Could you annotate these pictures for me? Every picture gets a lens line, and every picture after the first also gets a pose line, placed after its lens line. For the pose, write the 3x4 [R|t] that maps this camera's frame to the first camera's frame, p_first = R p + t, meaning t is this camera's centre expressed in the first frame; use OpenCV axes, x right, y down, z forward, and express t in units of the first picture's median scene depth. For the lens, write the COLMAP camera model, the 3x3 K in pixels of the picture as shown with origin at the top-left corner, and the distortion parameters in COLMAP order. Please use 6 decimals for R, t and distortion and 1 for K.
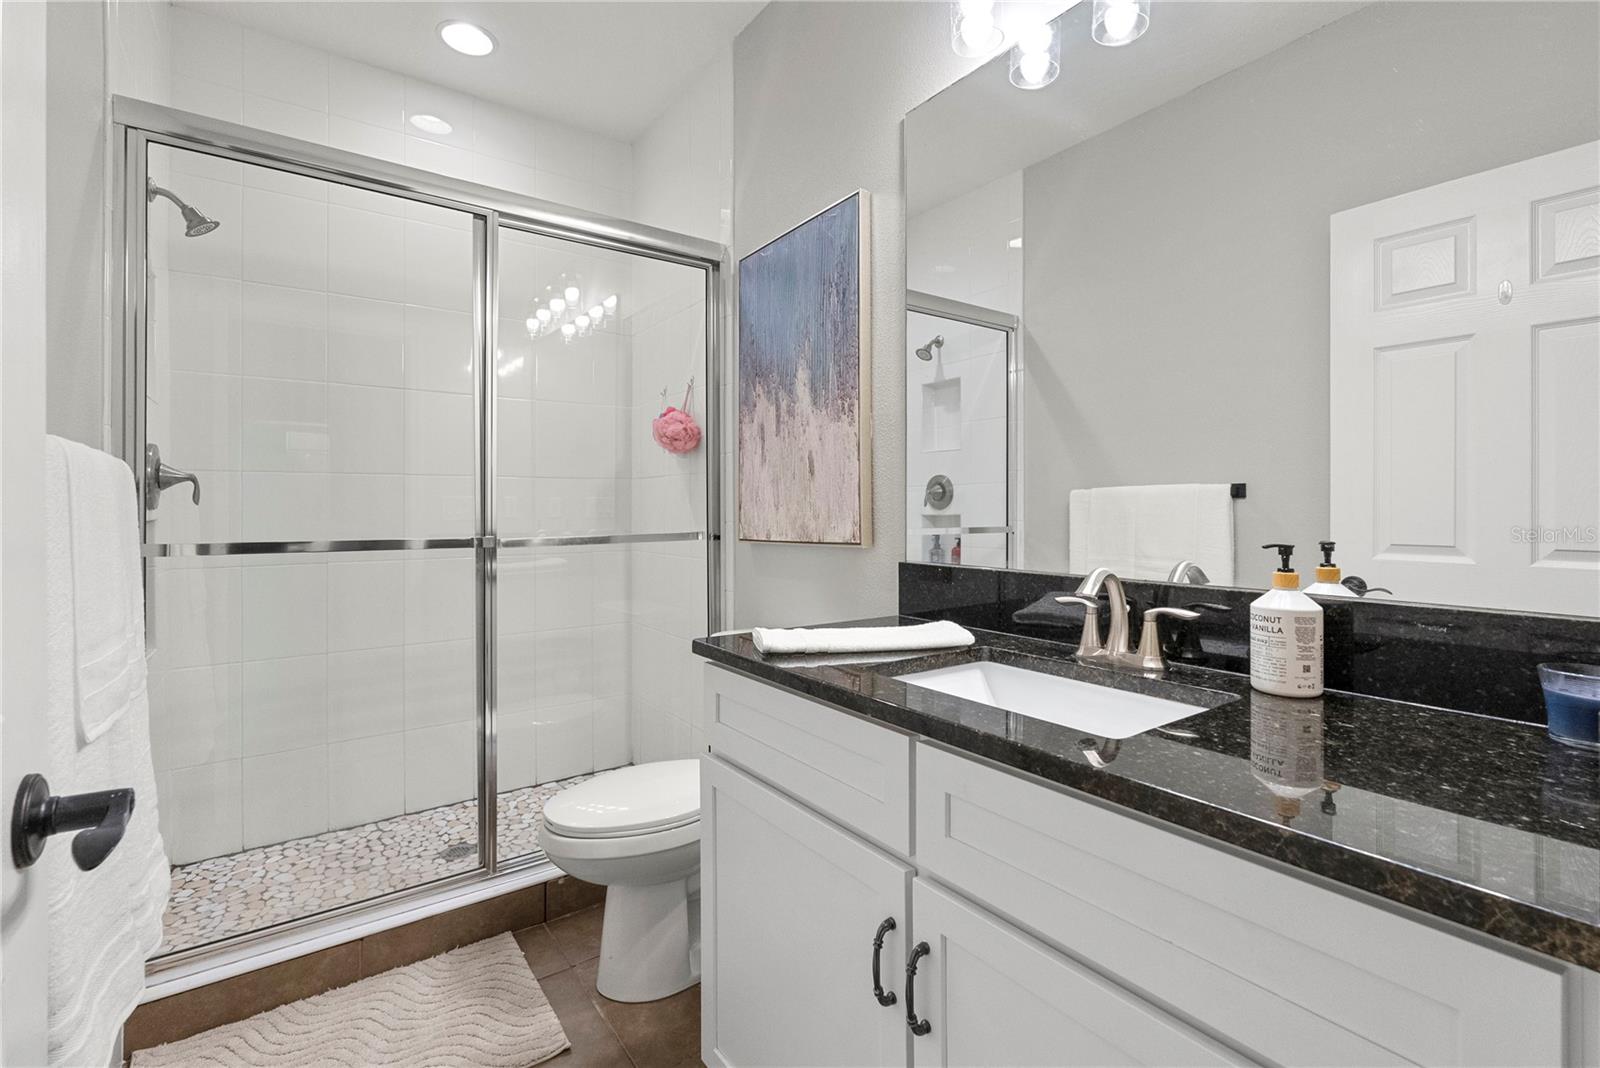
lens RADIAL K [[706.2, 0, 798.7], [0, 706.2, 523.3], [0, 0, 1]] dist [0.000515, 0.000009]
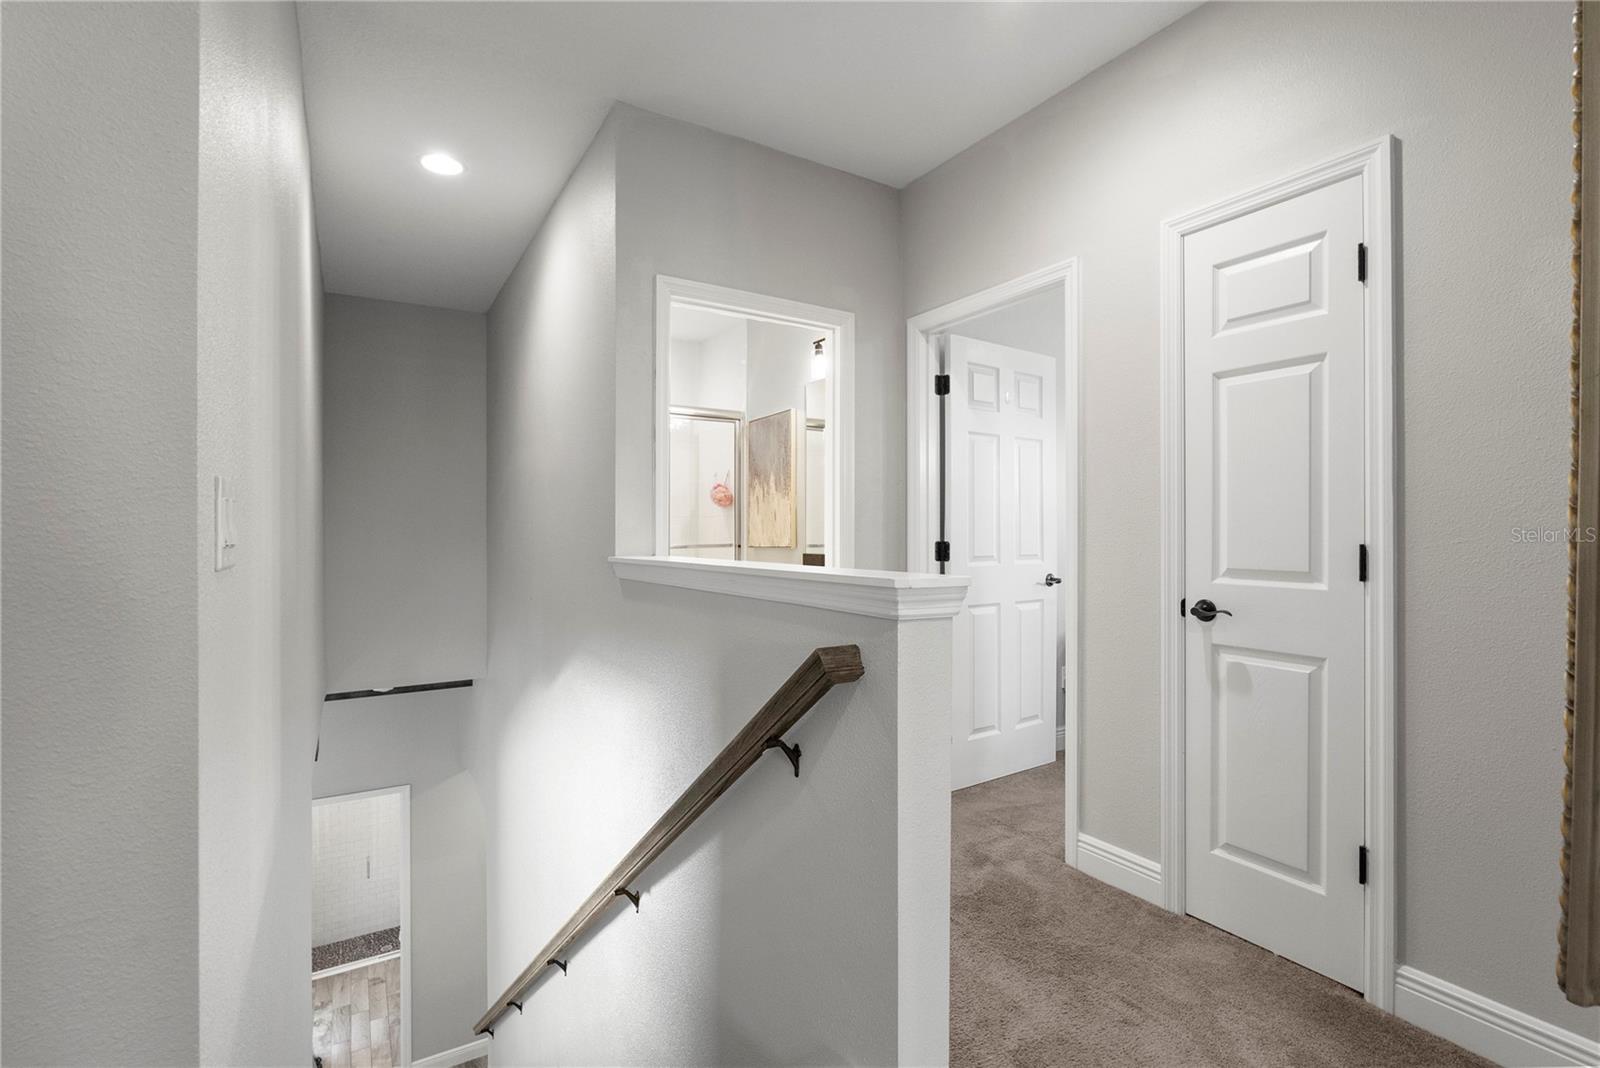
lens RADIAL K [[706.2, 0, 799.9], [0, 706.2, 536.0], [0, 0, 1]] dist [0.000515, 0.000009]
pose [[0.997408, -0.001292, -0.071942, 0.260276], [0.000951, 0.999988, -0.004770, -0.000047], [0.071947, 0.004689, 0.997397, -1.330453]]
